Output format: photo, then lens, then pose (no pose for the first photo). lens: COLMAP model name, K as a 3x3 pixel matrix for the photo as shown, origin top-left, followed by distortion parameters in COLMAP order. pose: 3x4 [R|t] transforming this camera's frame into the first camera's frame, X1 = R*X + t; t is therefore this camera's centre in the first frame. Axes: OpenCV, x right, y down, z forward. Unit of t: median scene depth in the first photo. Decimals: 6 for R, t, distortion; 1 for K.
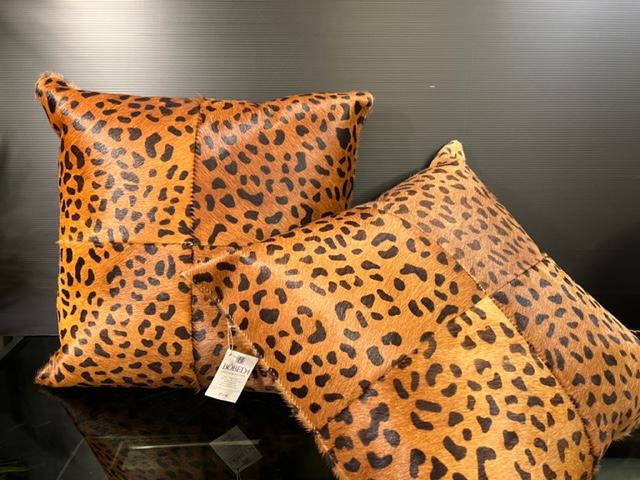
lens RADIAL K [[491.7, 0, 322.1], [0, 491.7, 240.9], [0, 0, 1]] dist [0.006644, -0.028226]
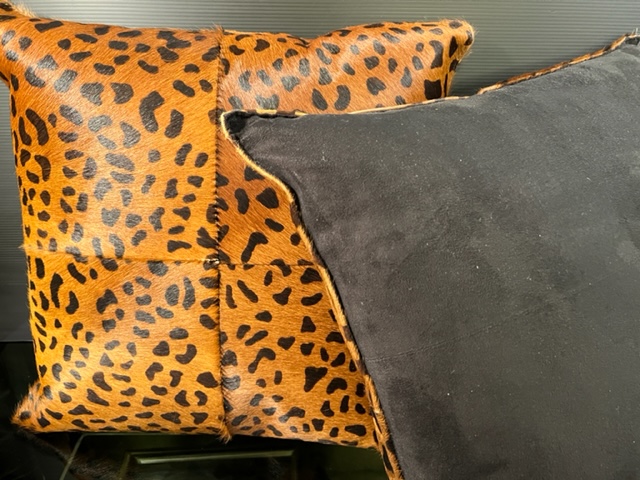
lens RADIAL K [[491.7, 0, 316.7], [0, 491.7, 240.6], [0, 0, 1]] dist [0.006644, -0.028226]
pose [[0.999897, 0.002047, 0.014205, -0.131012], [-0.004635, 0.982797, 0.184632, -0.144030], [-0.013582, -0.184679, 0.982705, 0.316675]]
